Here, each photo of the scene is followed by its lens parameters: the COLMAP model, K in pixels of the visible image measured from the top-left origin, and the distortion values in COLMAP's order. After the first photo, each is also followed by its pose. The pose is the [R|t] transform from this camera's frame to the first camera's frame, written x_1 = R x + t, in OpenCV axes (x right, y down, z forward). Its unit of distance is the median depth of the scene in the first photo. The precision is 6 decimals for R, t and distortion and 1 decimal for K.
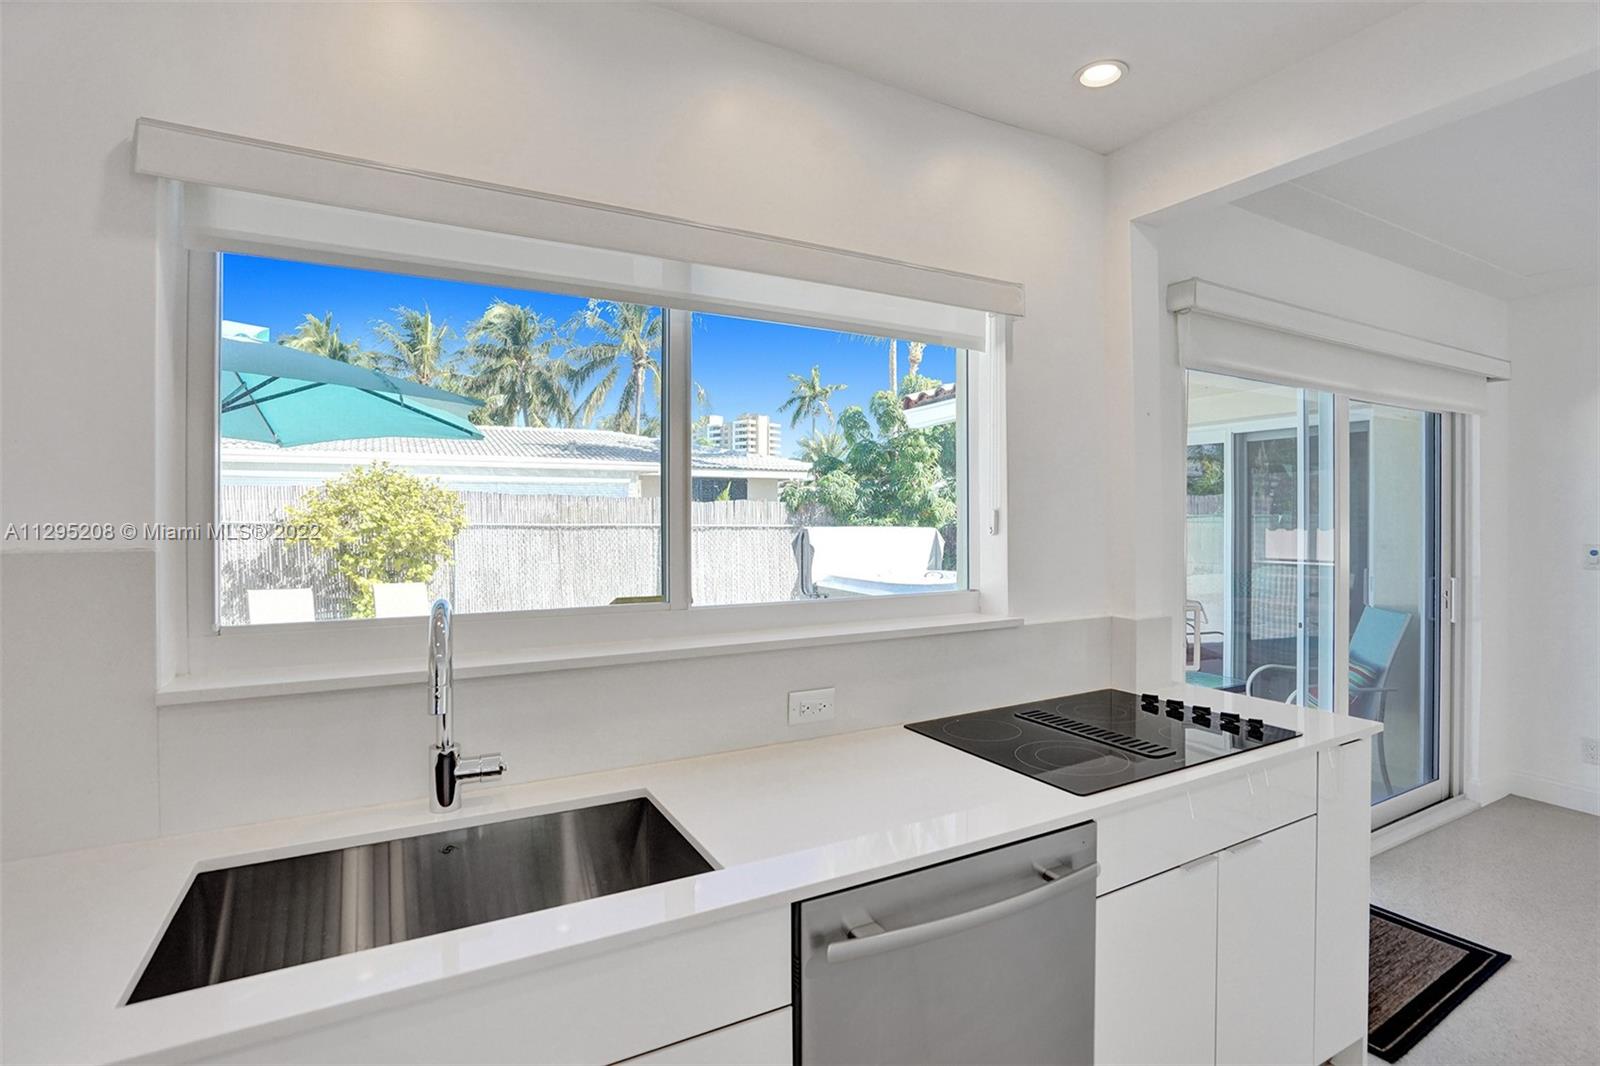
lens RADIAL K [[767.7, 0, 805.6], [0, 767.7, 530.8], [0, 0, 1]] dist [-0.029864, 0.004719]
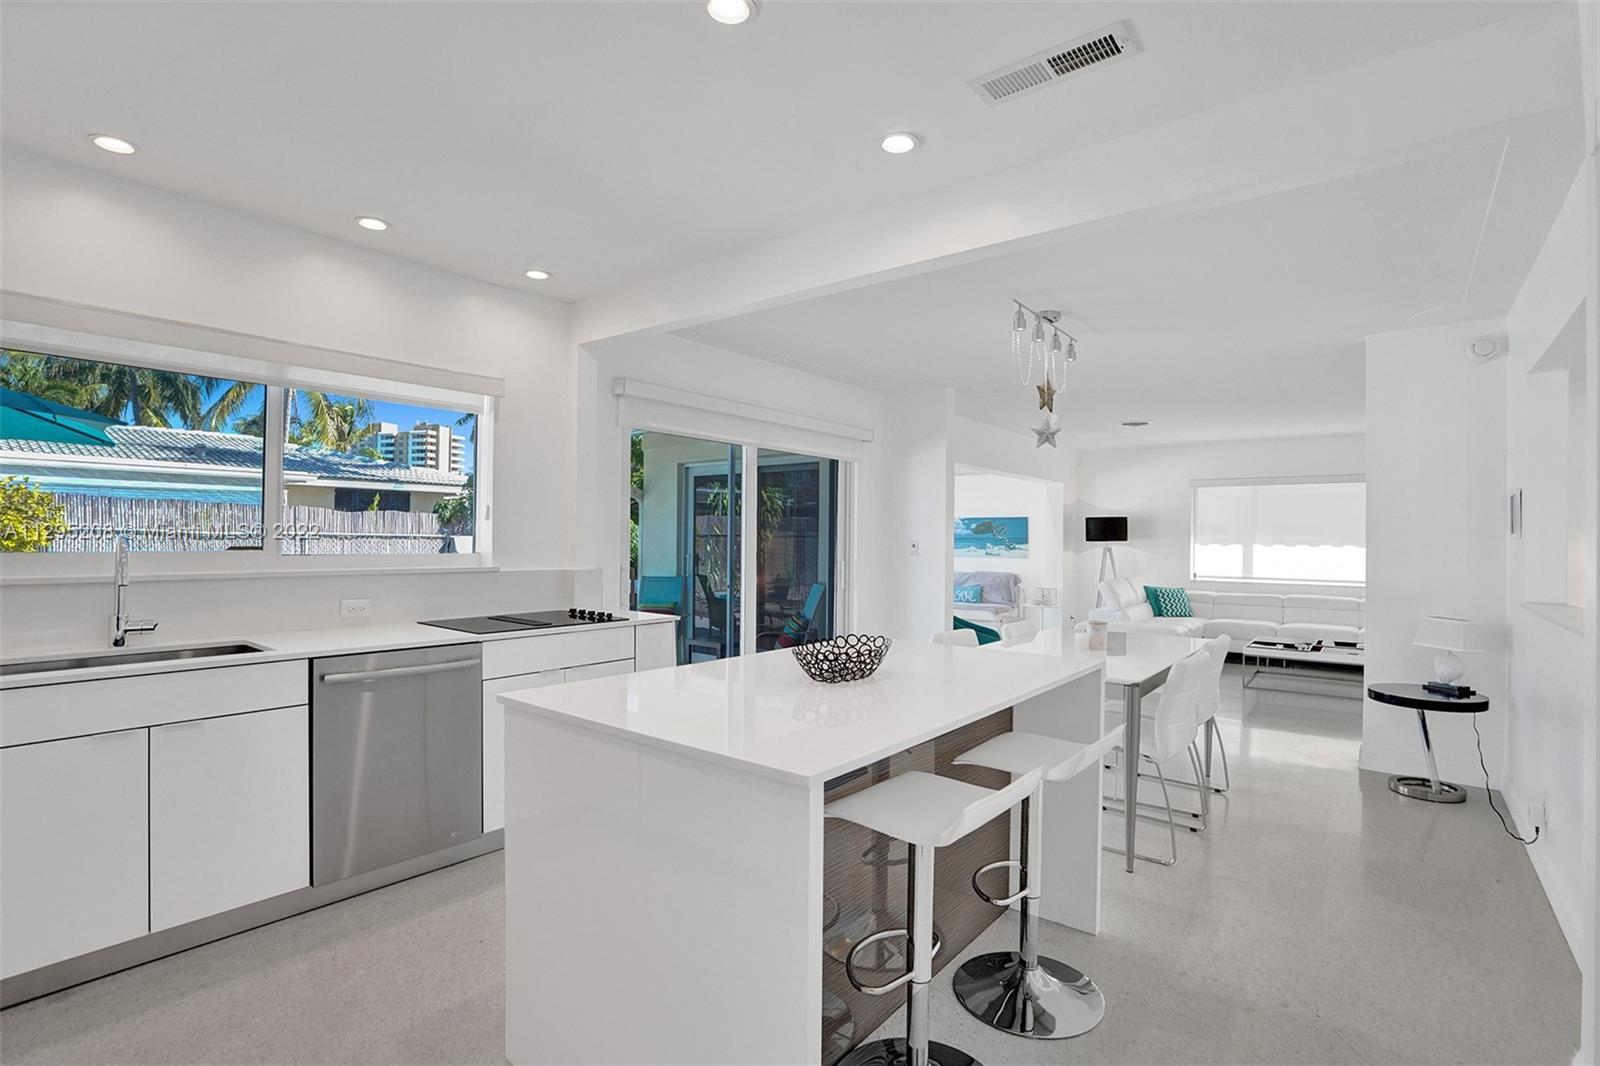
lens RADIAL K [[767.7, 0, 789.9], [0, 767.7, 536.4], [0, 0, 1]] dist [-0.029864, 0.004719]
pose [[0.932767, 0.013351, 0.360232, 0.053126], [-0.005827, 0.999742, -0.021964, 0.015671], [-0.360432, 0.018389, 0.932604, -0.175914]]
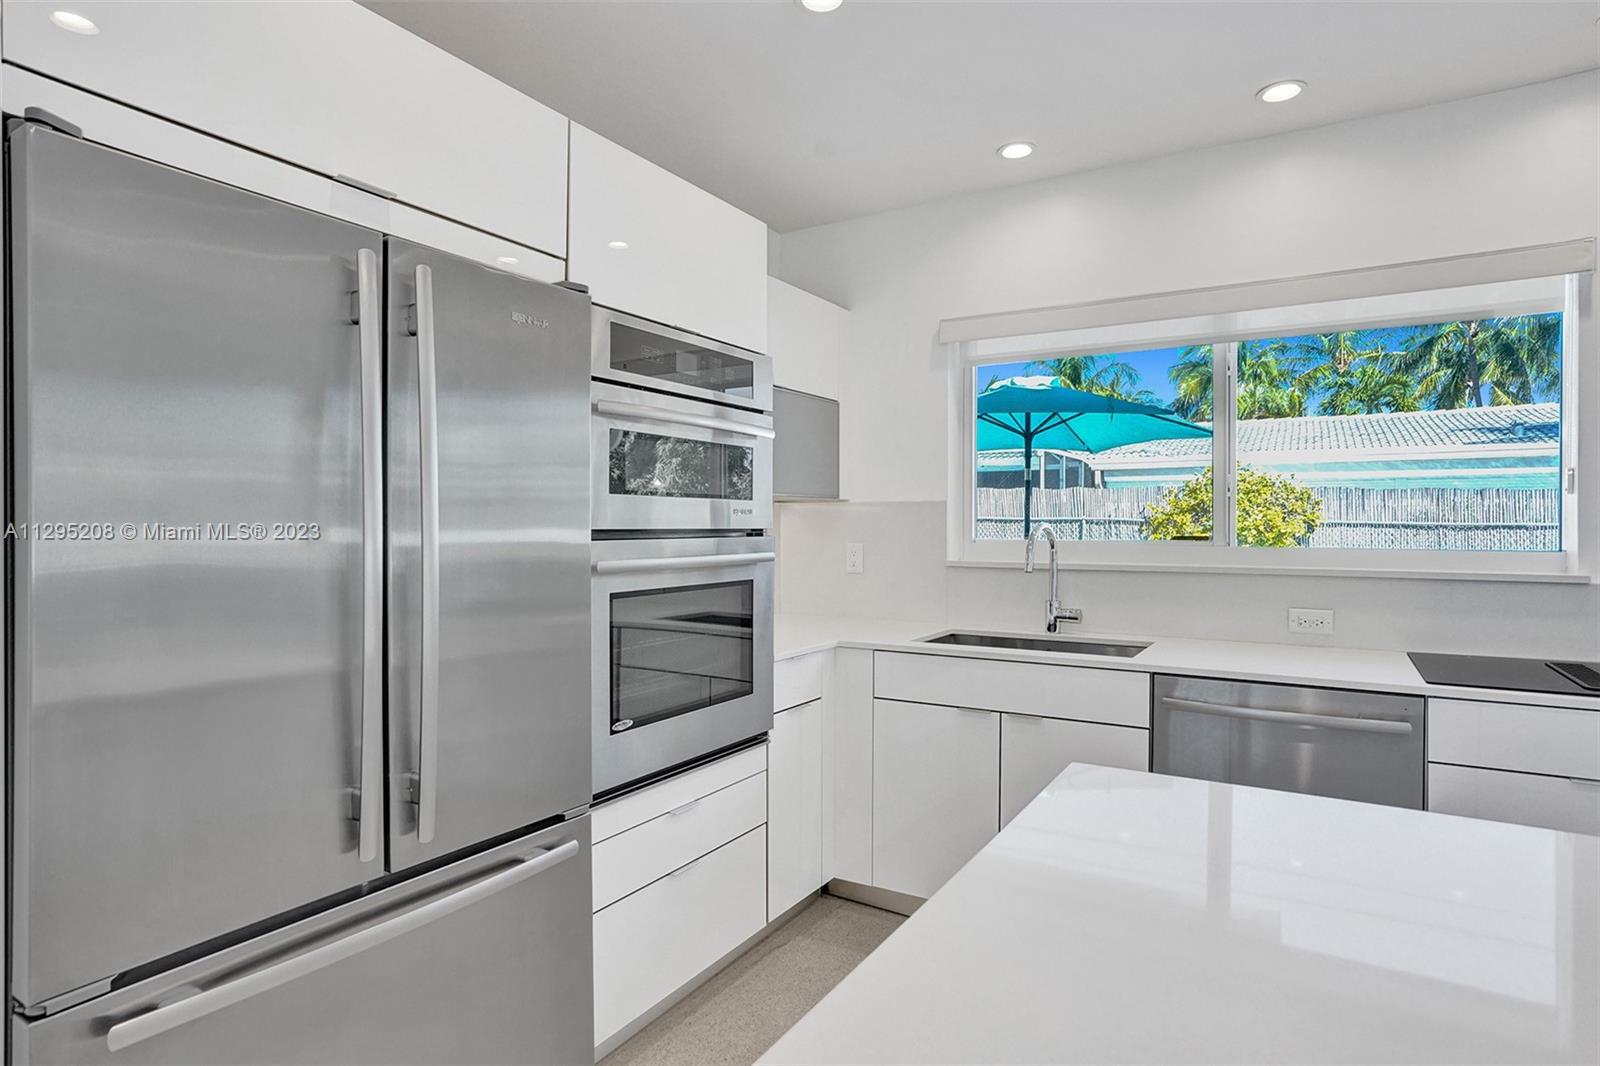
lens RADIAL K [[852.7, 0, 800.3], [0, 852.7, 528.8], [0, 0, 1]] dist [-0.000367, 0.000424]
pose [[0.498266, 0.008879, -0.866979, 0.142666], [-0.021792, 0.999760, -0.002285, 0.015553], [0.866750, 0.020032, 0.498340, -0.084728]]
